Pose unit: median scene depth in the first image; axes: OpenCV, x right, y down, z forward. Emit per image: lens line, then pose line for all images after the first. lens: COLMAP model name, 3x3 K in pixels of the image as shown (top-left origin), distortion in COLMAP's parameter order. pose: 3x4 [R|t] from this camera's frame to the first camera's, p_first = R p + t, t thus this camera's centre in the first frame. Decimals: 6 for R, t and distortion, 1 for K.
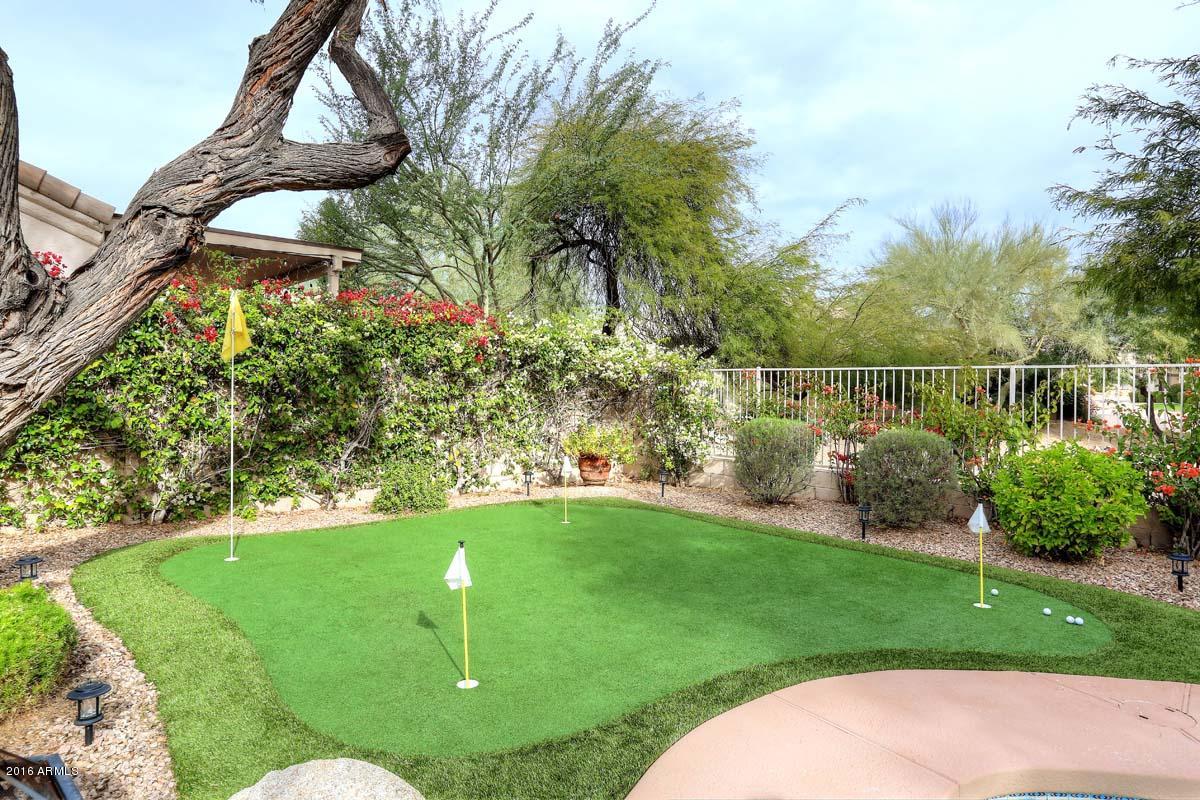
lens RADIAL K [[712.7, 0, 587.8], [0, 712.7, 391.4], [0, 0, 1]] dist [0.001673, 0.006067]
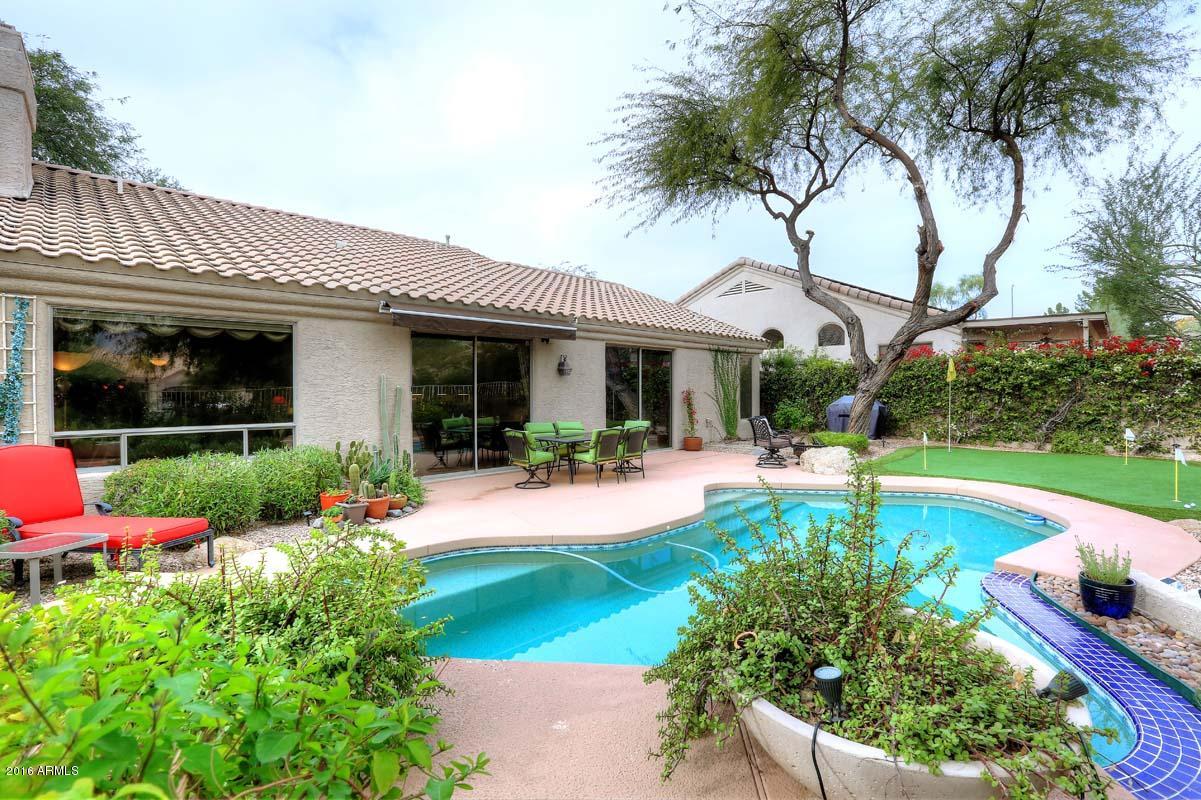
lens RADIAL K [[555.6, 0, 591.8], [0, 555.6, 399.3], [0, 0, 1]] dist [-0.045899, 0.015569]
pose [[0.081422, 0.009290, -0.996636, 1.169217], [-0.008868, 0.999924, 0.008596, 0.016280], [0.996640, 0.008138, 0.081498, -0.453404]]
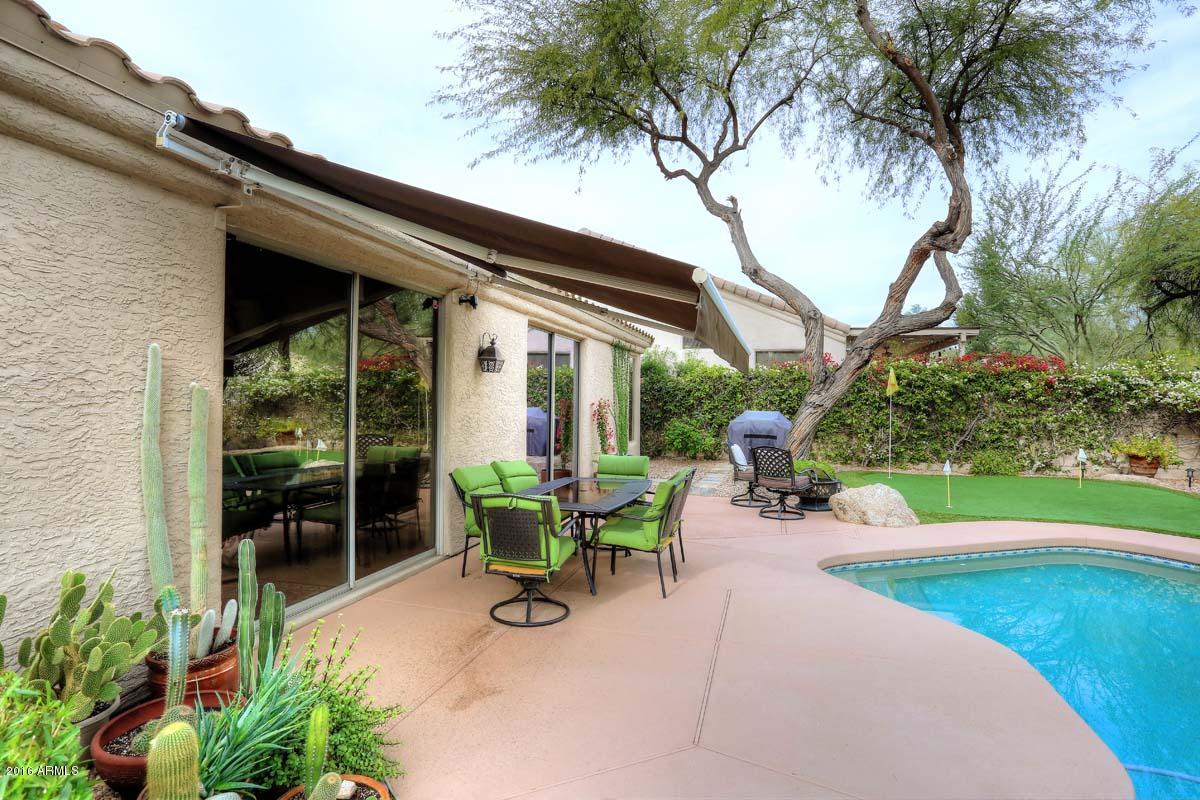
lens RADIAL K [[629.9, 0, 594.9], [0, 629.9, 394.9], [0, 0, 1]] dist [-0.039650, 0.014770]
pose [[0.555957, -0.009048, -0.831162, 0.529996], [-0.018166, 0.999570, -0.023032, 0.016032], [0.831013, 0.027904, 0.555553, -0.761519]]
